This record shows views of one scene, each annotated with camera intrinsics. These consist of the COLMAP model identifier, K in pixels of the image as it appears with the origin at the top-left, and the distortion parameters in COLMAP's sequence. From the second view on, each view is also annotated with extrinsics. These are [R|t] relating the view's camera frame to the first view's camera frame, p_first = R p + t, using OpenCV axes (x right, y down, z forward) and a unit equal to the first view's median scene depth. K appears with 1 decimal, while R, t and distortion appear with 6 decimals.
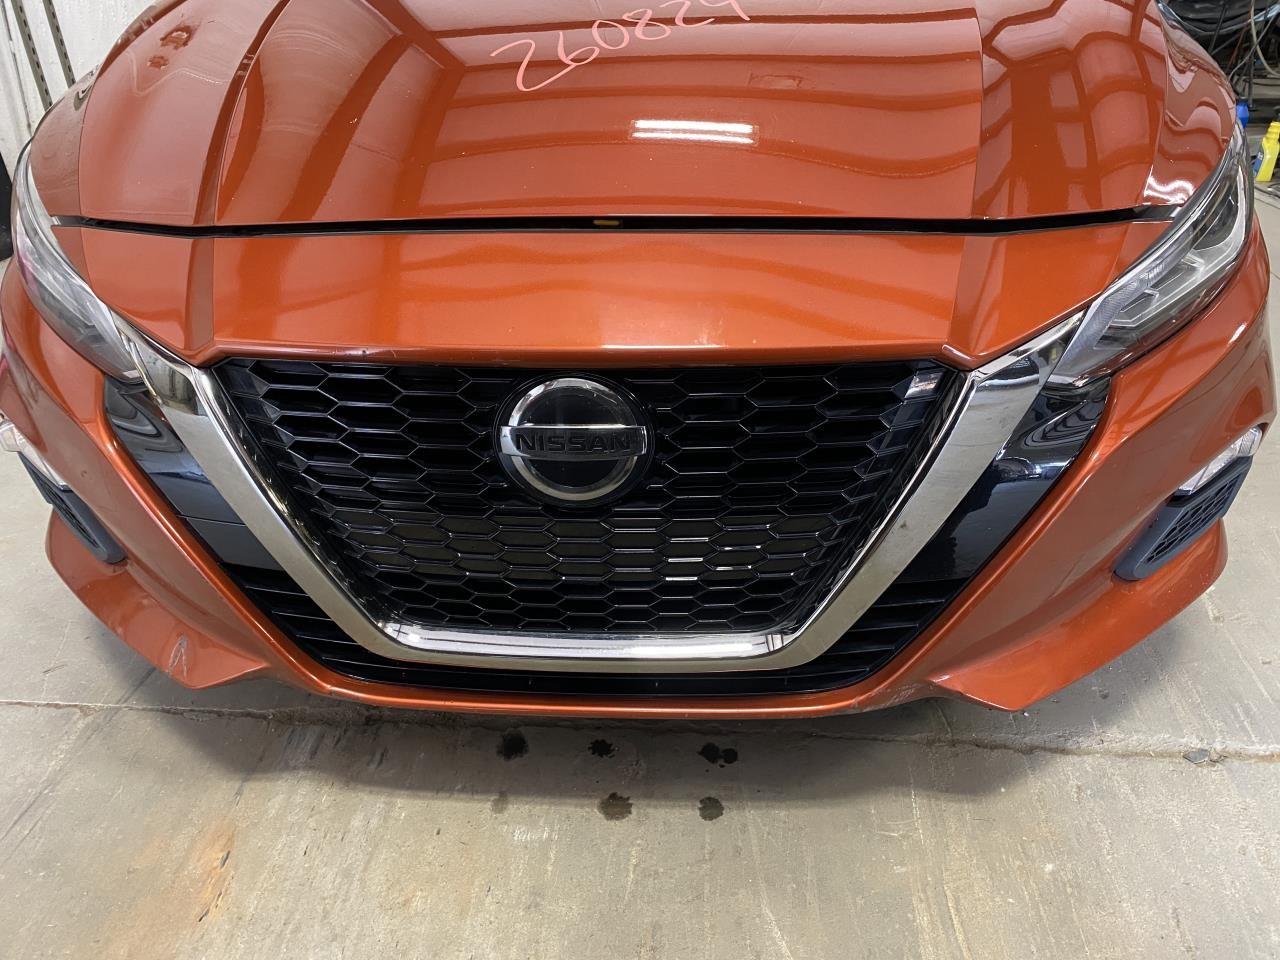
lens RADIAL K [[961.5, 0, 639.8], [0, 961.5, 479.3], [0, 0, 1]] dist [0.023660, -0.028883]
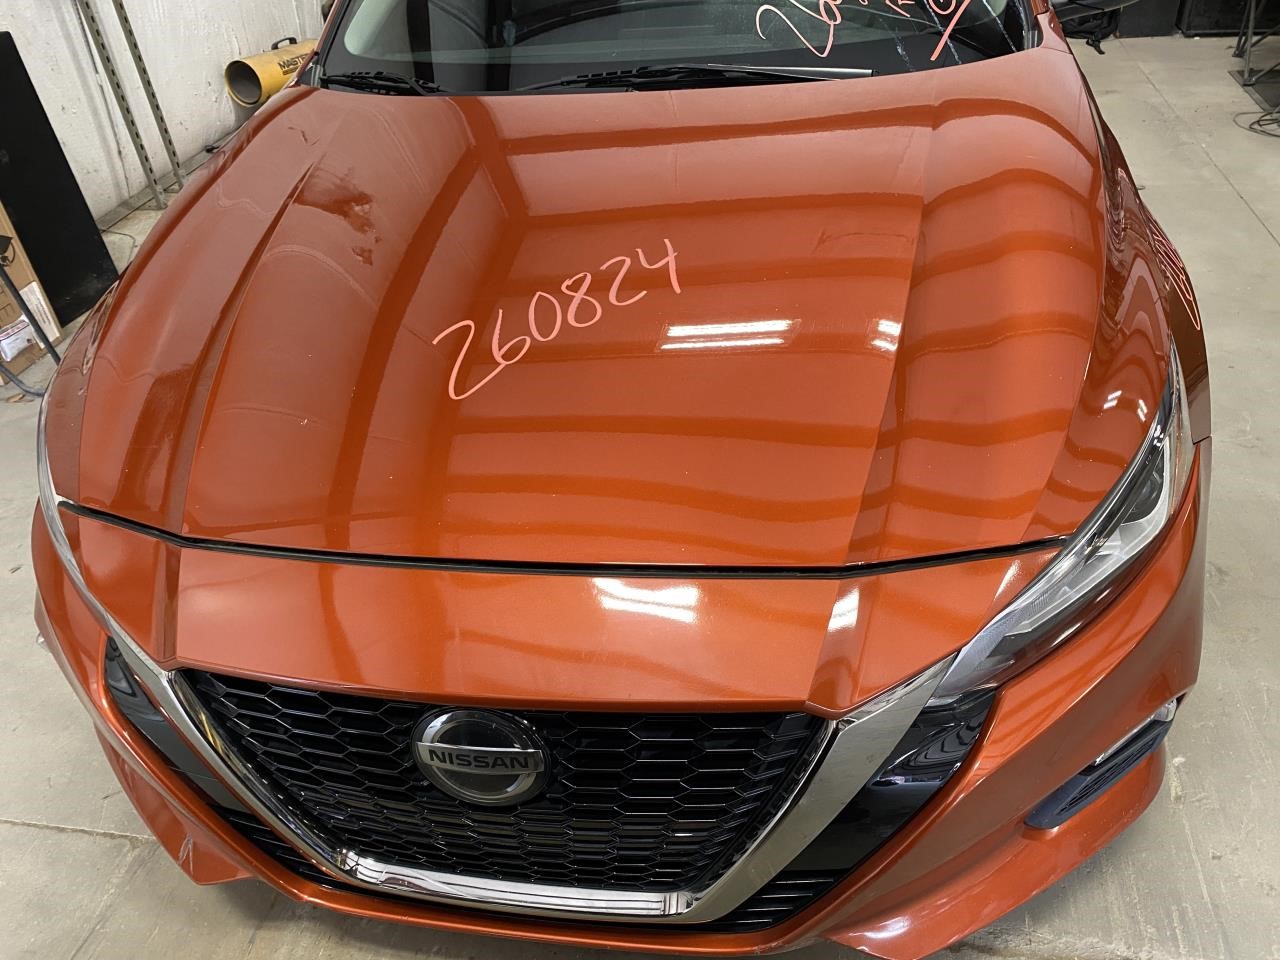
lens RADIAL K [[961.5, 0, 640.7], [0, 961.5, 482.2], [0, 0, 1]] dist [0.023660, -0.028883]
pose [[0.993672, 0.013393, -0.111516, 0.169372], [-0.002690, 0.995419, 0.095574, -0.332292], [0.112286, -0.094669, 0.989156, -0.043518]]
